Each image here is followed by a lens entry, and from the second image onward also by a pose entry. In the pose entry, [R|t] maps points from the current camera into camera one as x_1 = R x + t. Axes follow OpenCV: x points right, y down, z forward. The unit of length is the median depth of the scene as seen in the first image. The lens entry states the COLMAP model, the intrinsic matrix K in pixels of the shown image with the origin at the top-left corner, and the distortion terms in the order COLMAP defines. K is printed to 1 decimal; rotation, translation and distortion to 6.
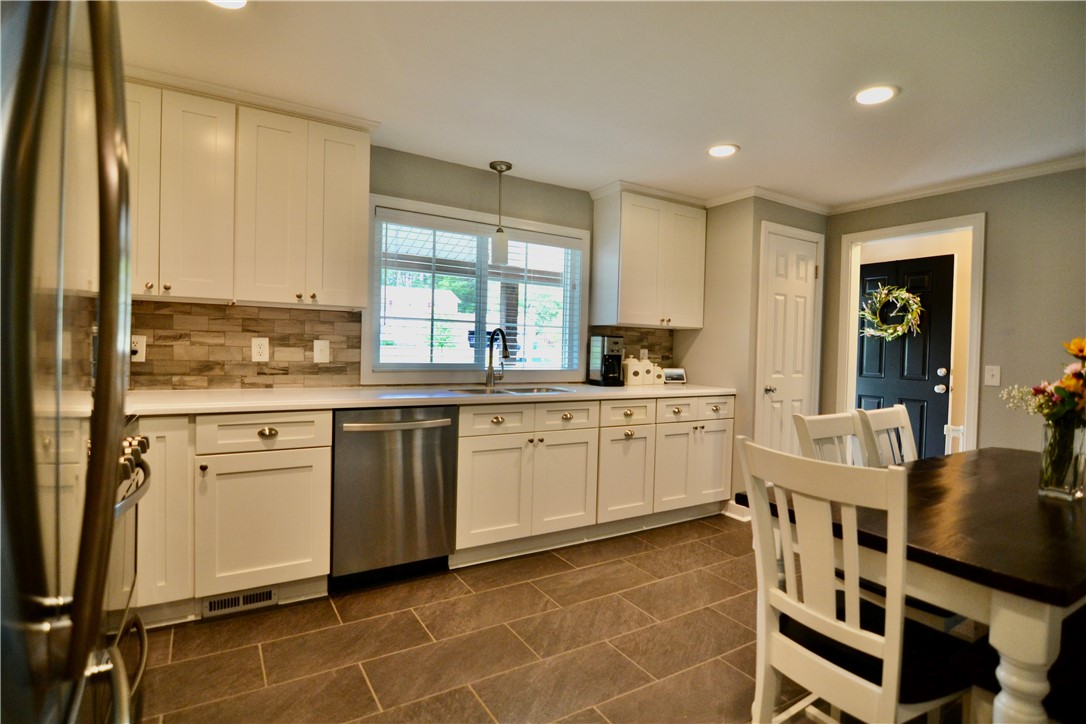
lens RADIAL K [[529.5, 0, 534.7], [0, 529.5, 358.2], [0, 0, 1]] dist [-0.013552, -0.007202]
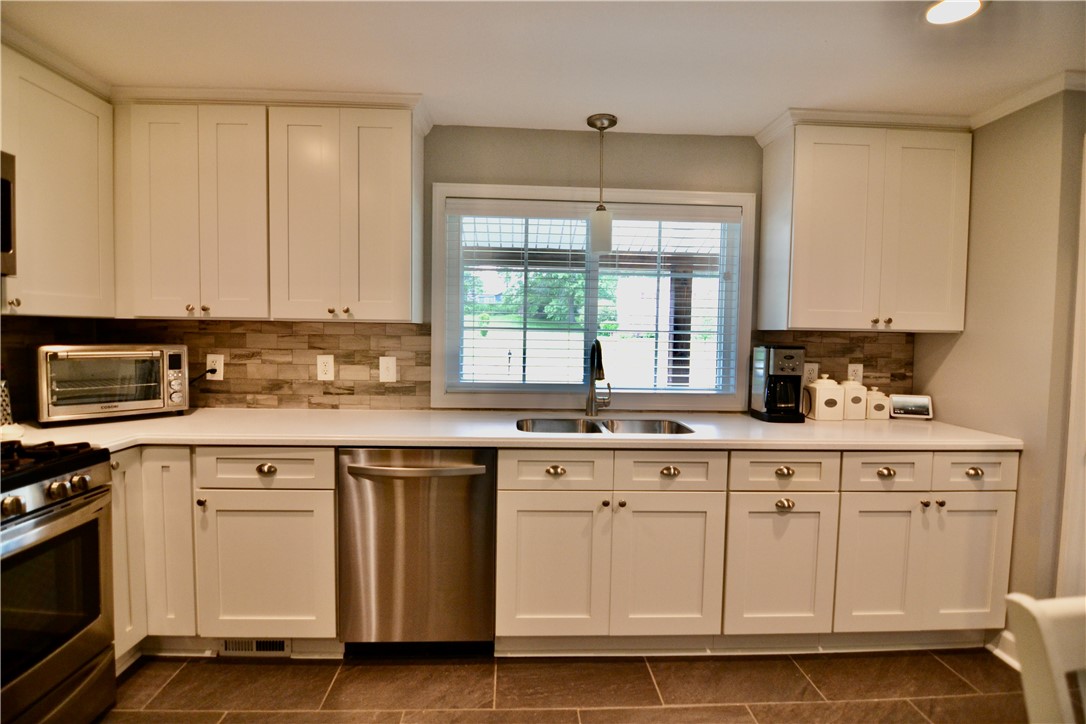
lens RADIAL K [[529.5, 0, 539.5], [0, 529.5, 358.1], [0, 0, 1]] dist [-0.013552, -0.007202]
pose [[0.878183, 0.011699, -0.478182, 0.238678], [-0.003743, 0.999838, 0.017587, -0.047042], [0.478311, -0.013655, 0.878085, 0.329491]]
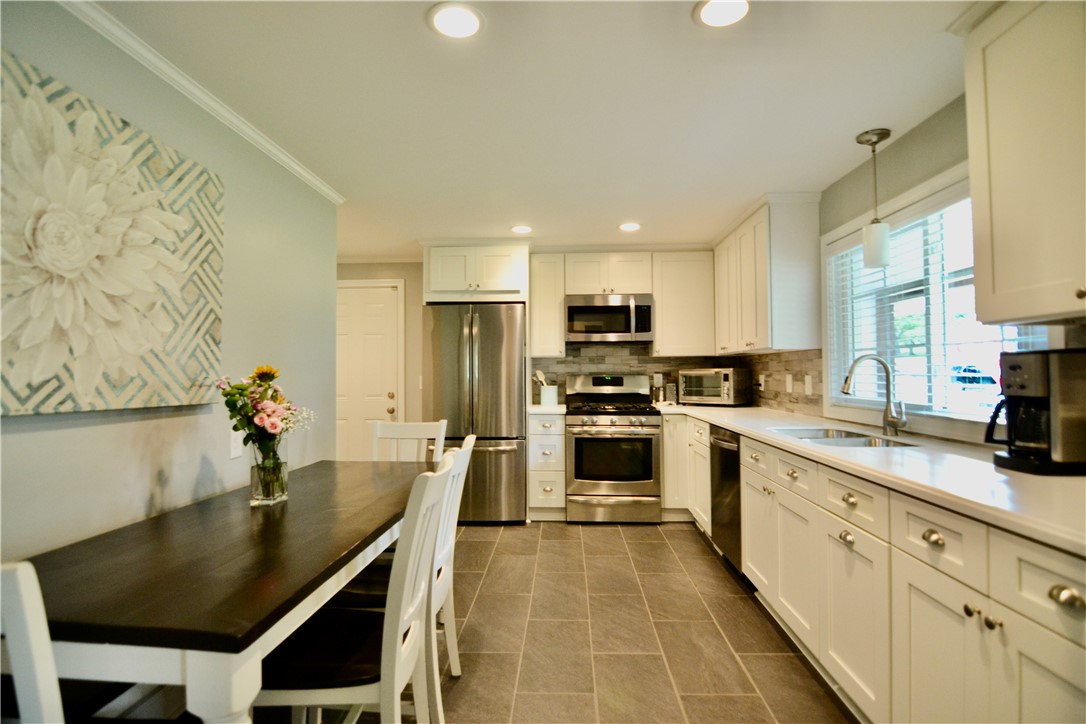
lens RADIAL K [[529.5, 0, 541.5], [0, 529.5, 363.8], [0, 0, 1]] dist [-0.013552, -0.007202]
pose [[-0.556464, -0.034505, -0.830155, 0.868249], [-0.021909, 0.999399, -0.026854, -0.014731], [0.830583, 0.003244, -0.556886, 1.122493]]
